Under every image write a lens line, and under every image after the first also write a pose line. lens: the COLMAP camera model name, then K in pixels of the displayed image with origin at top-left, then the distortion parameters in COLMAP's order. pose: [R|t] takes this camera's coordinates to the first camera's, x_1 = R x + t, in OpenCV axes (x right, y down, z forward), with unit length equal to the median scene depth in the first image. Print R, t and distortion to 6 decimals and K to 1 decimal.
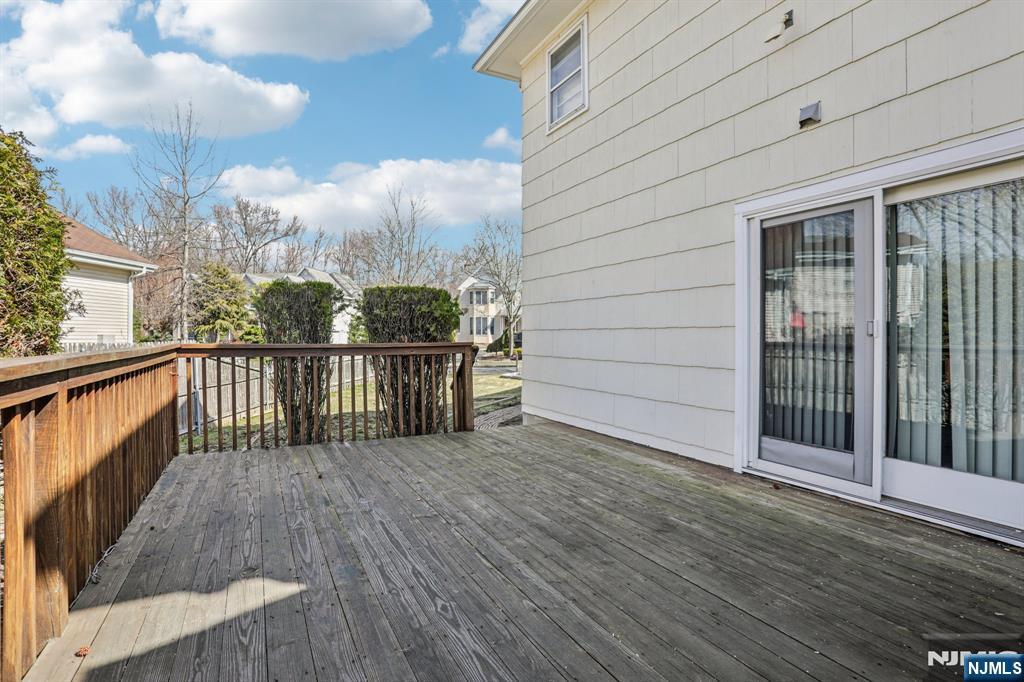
lens RADIAL K [[489.0, 0, 512.8], [0, 489.0, 341.5], [0, 0, 1]] dist [0.000450, 0.001242]
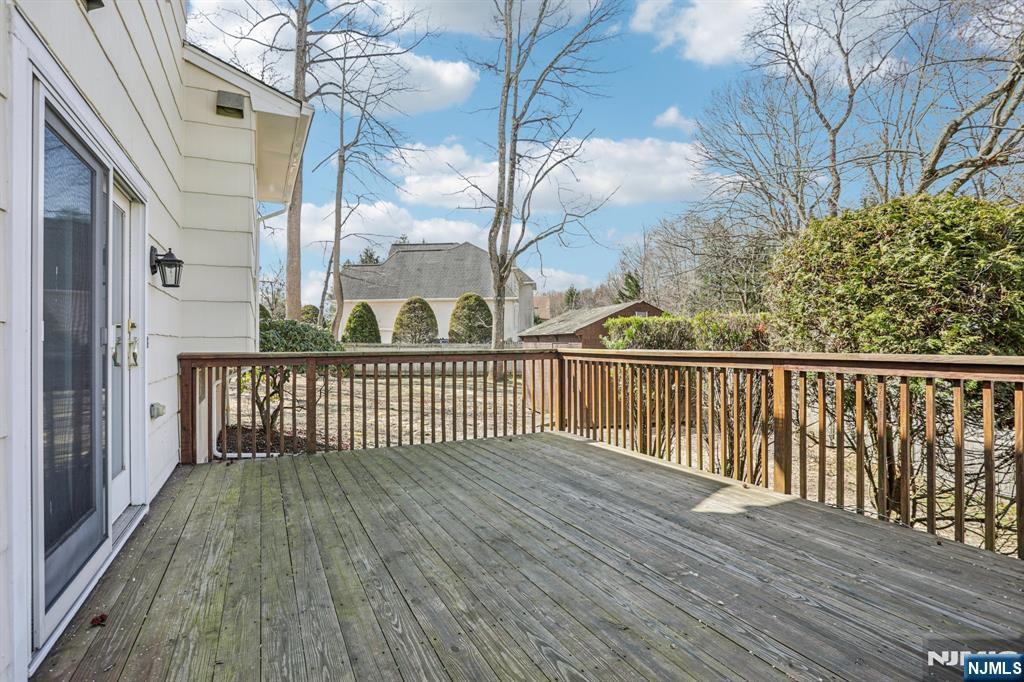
lens RADIAL K [[489.0, 0, 508.6], [0, 489.0, 340.7], [0, 0, 1]] dist [0.000450, 0.001242]
pose [[-0.999741, 0.004684, 0.022270, 0.082538], [0.004868, 0.999955, 0.008179, -0.026648], [-0.022231, 0.008286, -0.999719, 2.008948]]
